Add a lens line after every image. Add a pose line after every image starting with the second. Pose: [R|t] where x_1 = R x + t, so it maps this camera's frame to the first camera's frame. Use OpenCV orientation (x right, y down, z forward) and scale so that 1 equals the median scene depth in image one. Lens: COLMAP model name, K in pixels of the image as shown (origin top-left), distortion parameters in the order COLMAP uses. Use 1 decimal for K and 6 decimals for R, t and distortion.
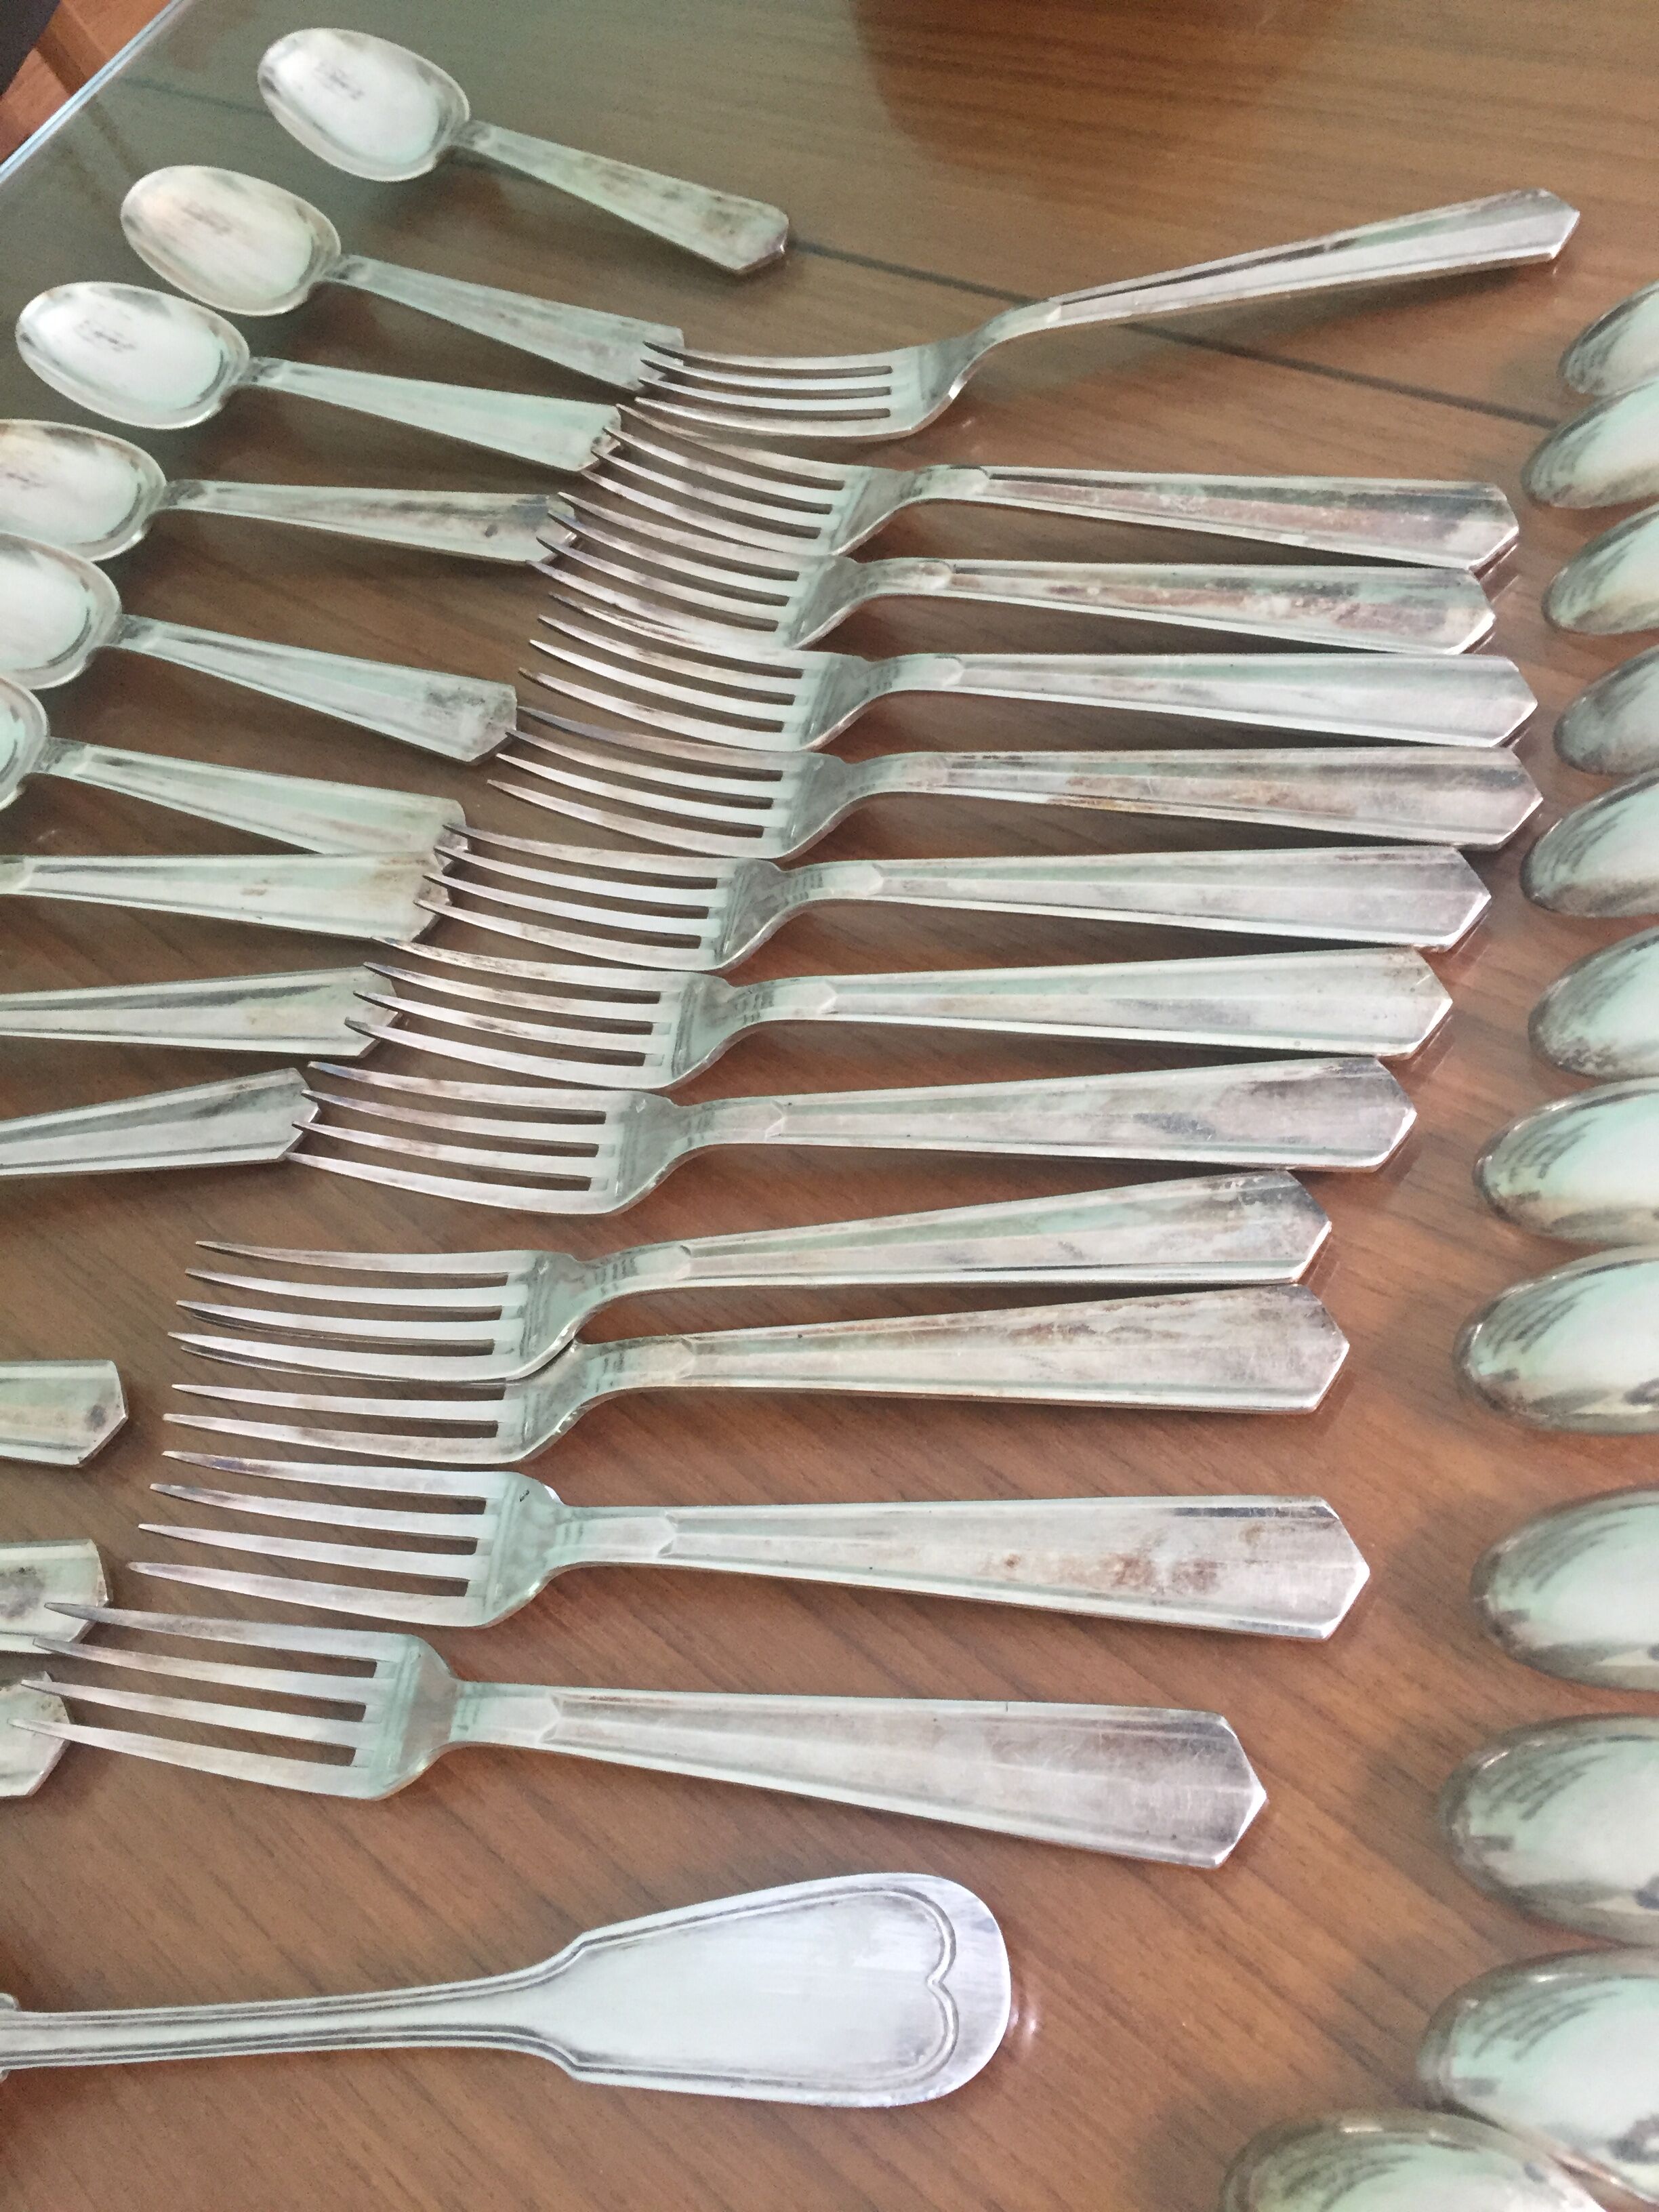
lens RADIAL K [[1920.6, 0, 829.5], [0, 1920.6, 1106.0], [0, 0, 1]] dist [0.093996, -0.148572]
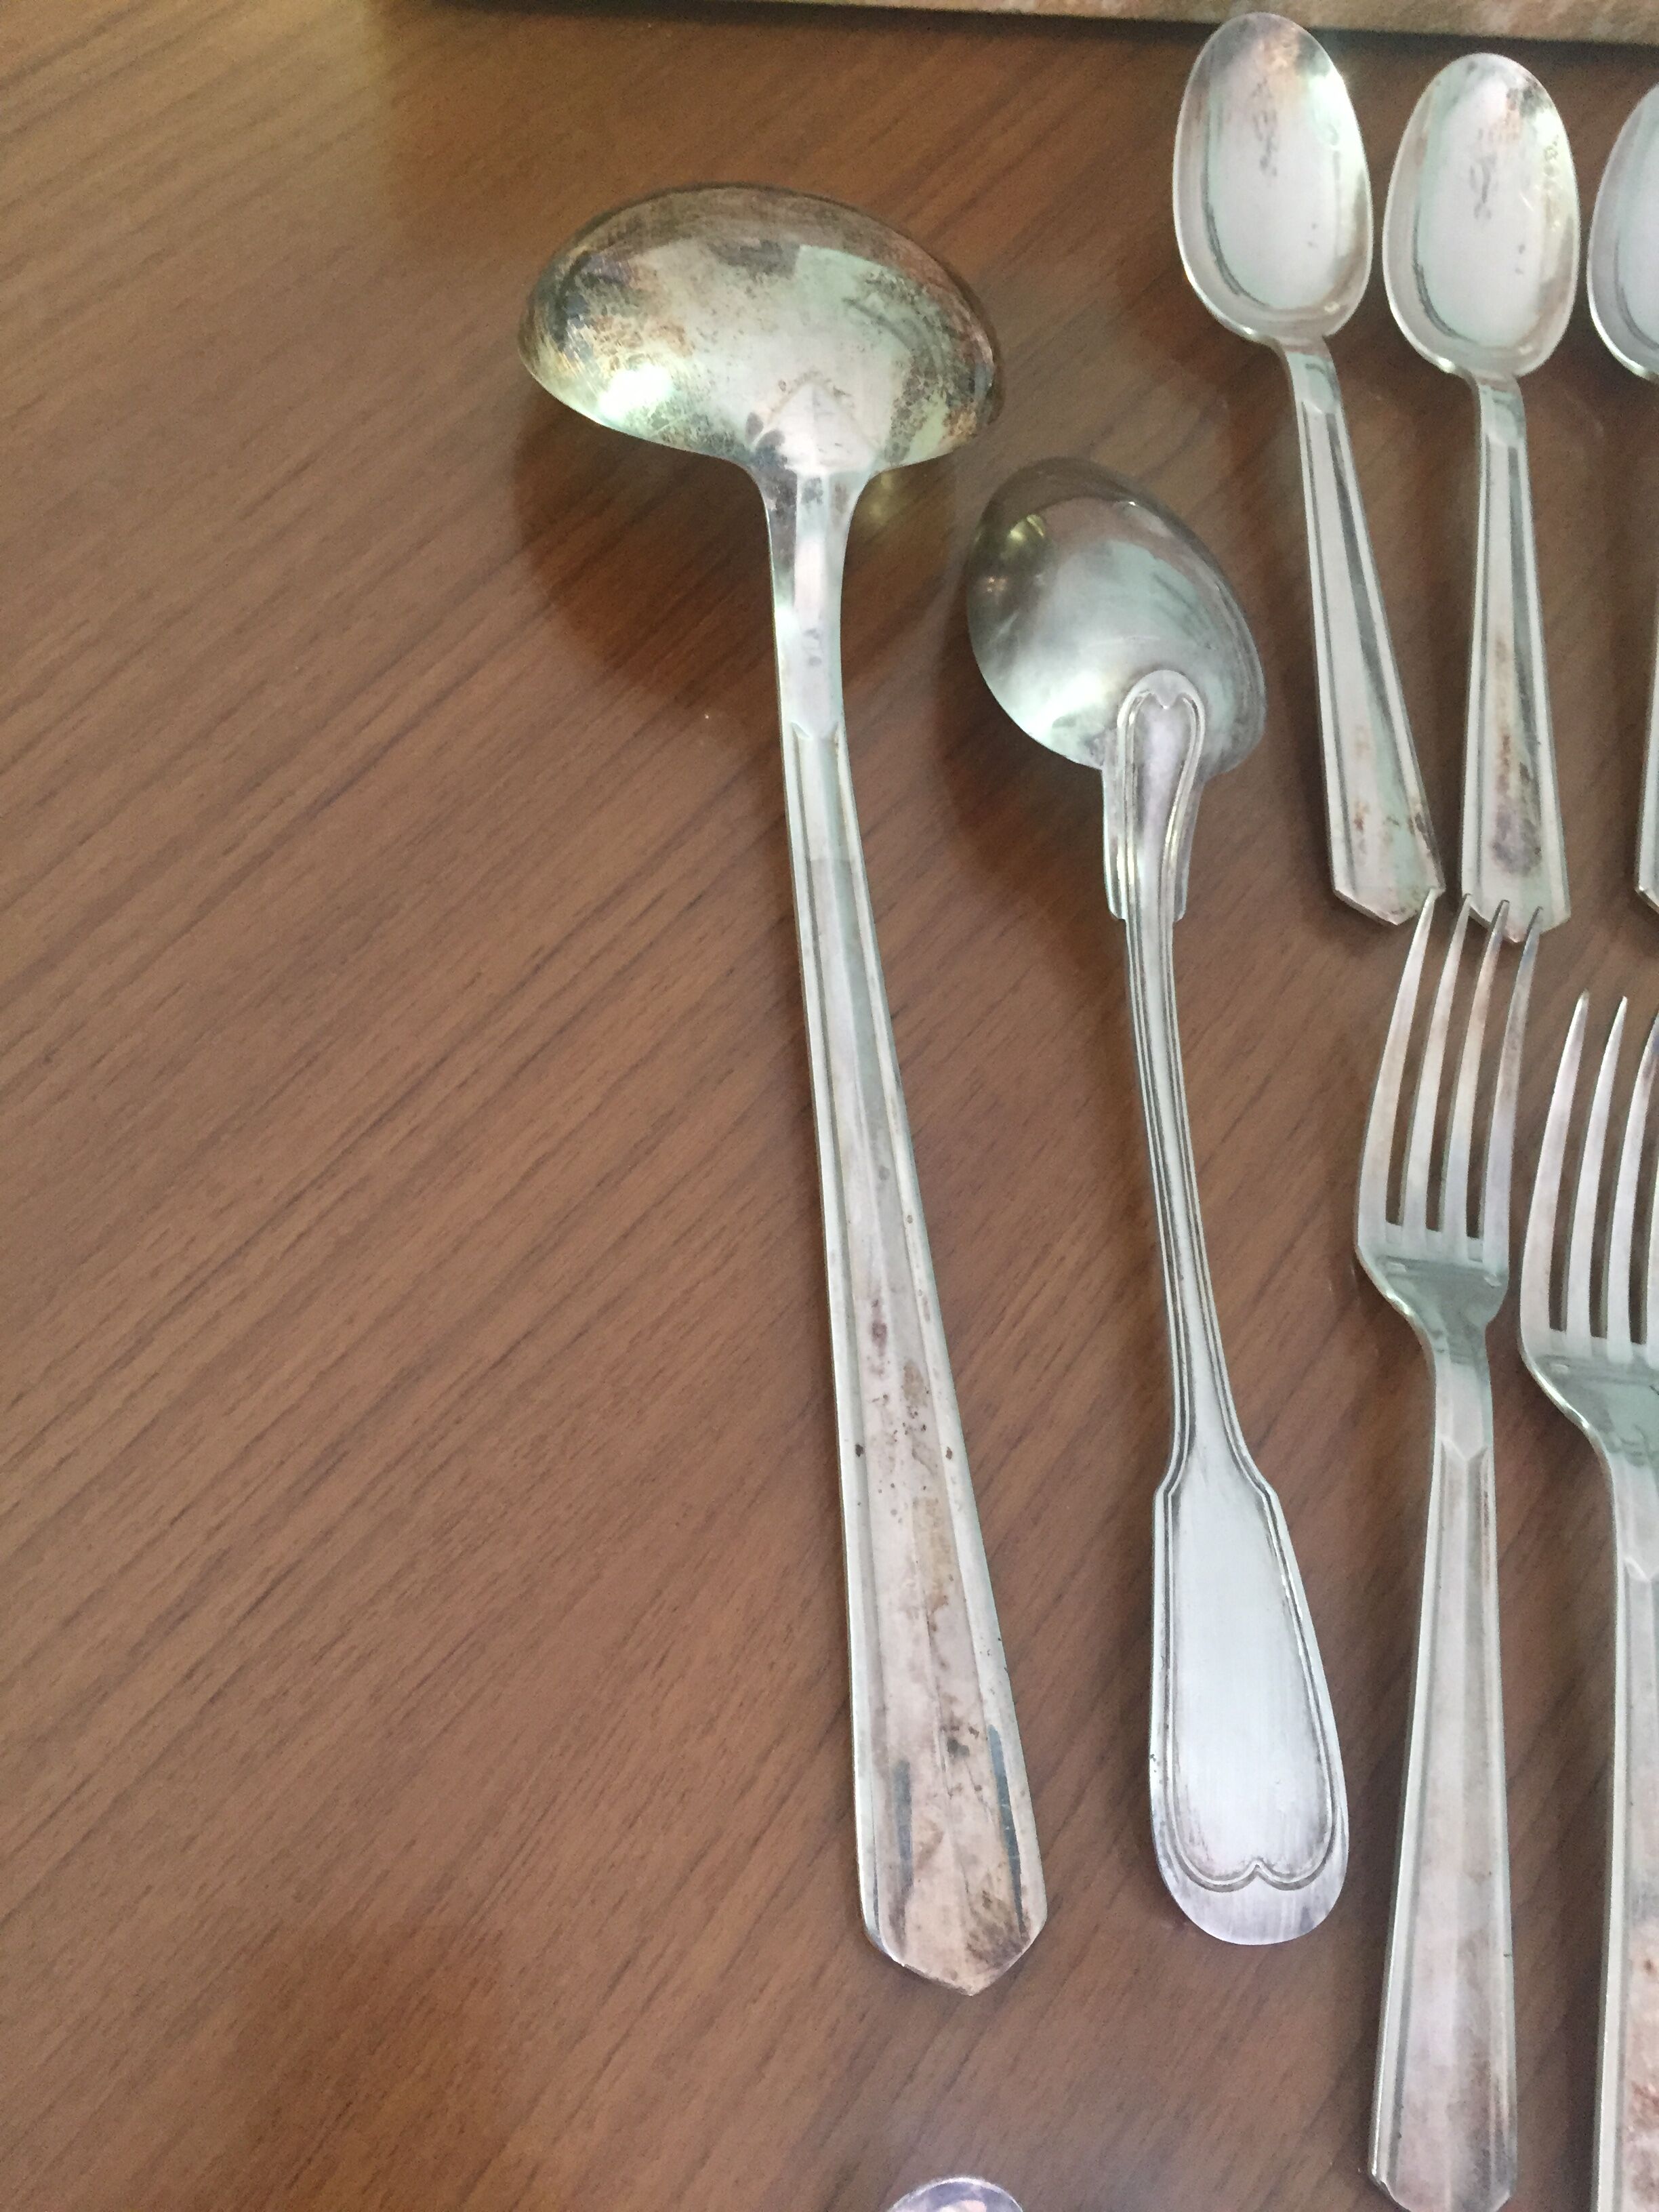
lens RADIAL K [[1920.6, 0, 829.5], [0, 1920.6, 1106.0], [0, 0, 1]] dist [0.093996, -0.148572]
pose [[-0.031775, 0.996865, -0.072465, -0.210691], [-0.934395, -0.003889, 0.356219, 0.236000], [0.354820, 0.079030, 0.931588, -0.053948]]
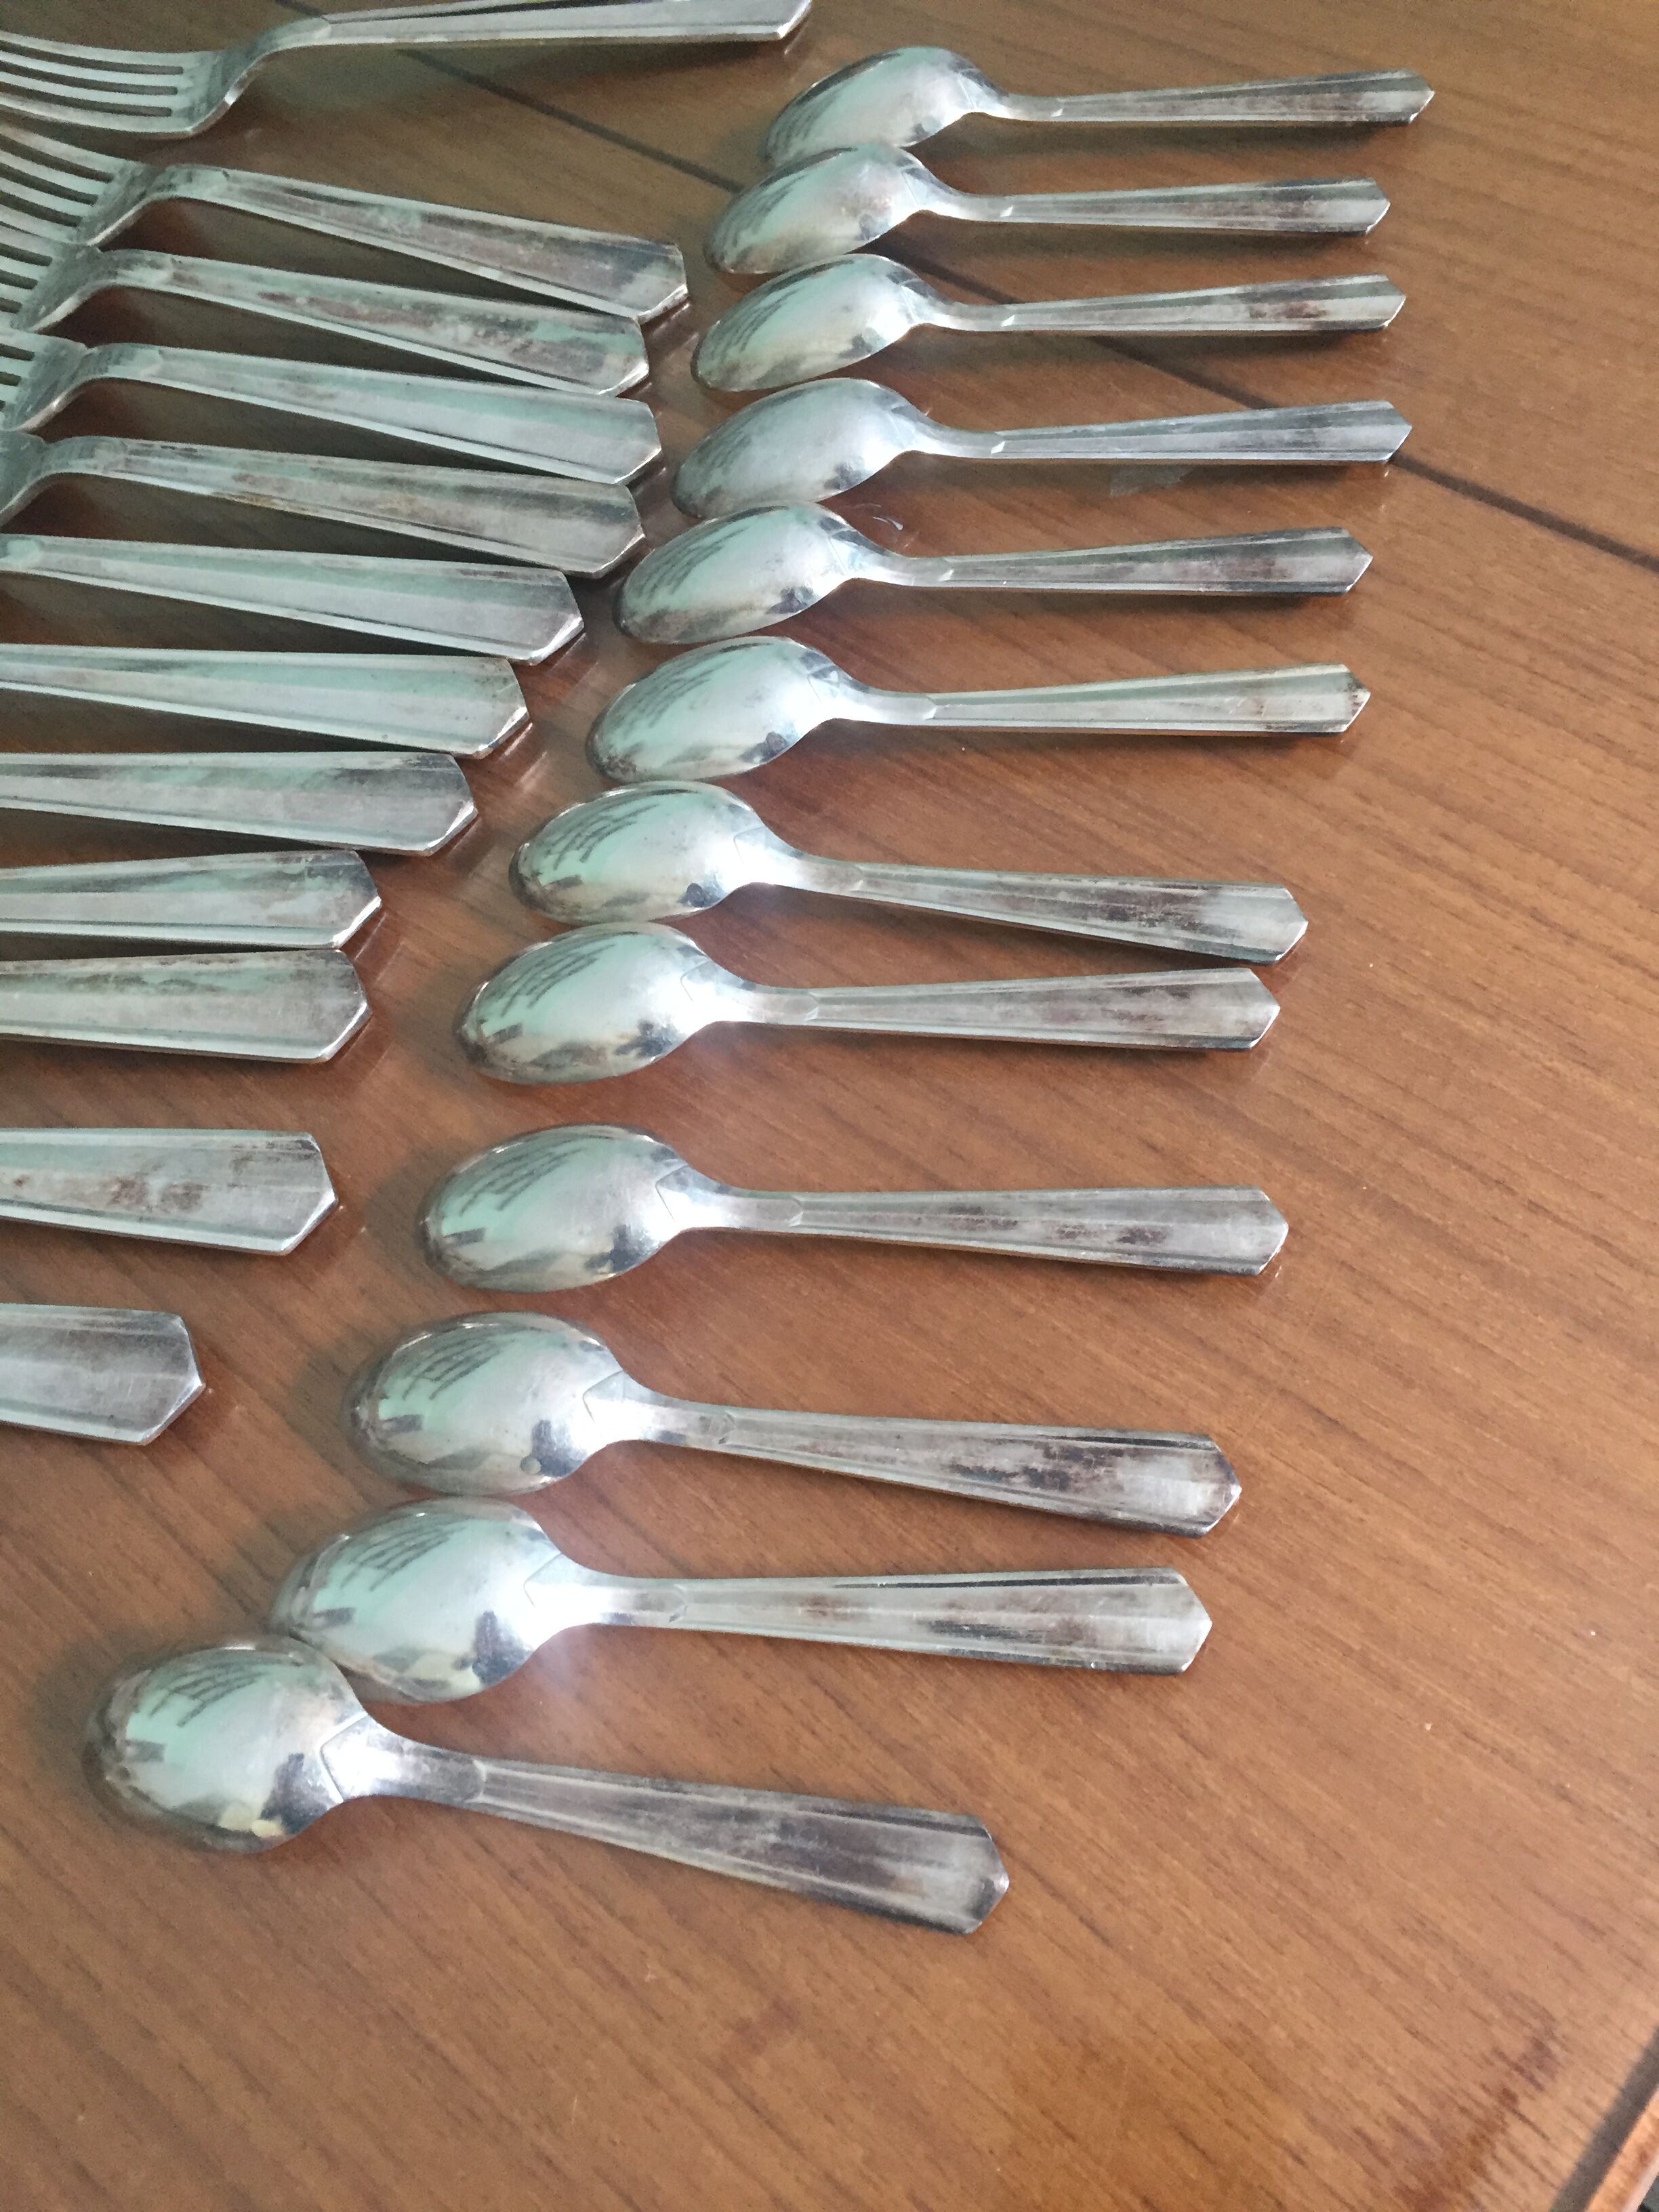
lens RADIAL K [[1920.6, 0, 829.5], [0, 1920.6, 1106.0], [0, 0, 1]] dist [0.093996, -0.148572]
pose [[0.987372, 0.061037, 0.146186, 0.325192], [-0.071910, 0.994932, 0.070283, 0.074700], [-0.141155, -0.079907, 0.986757, -0.105538]]
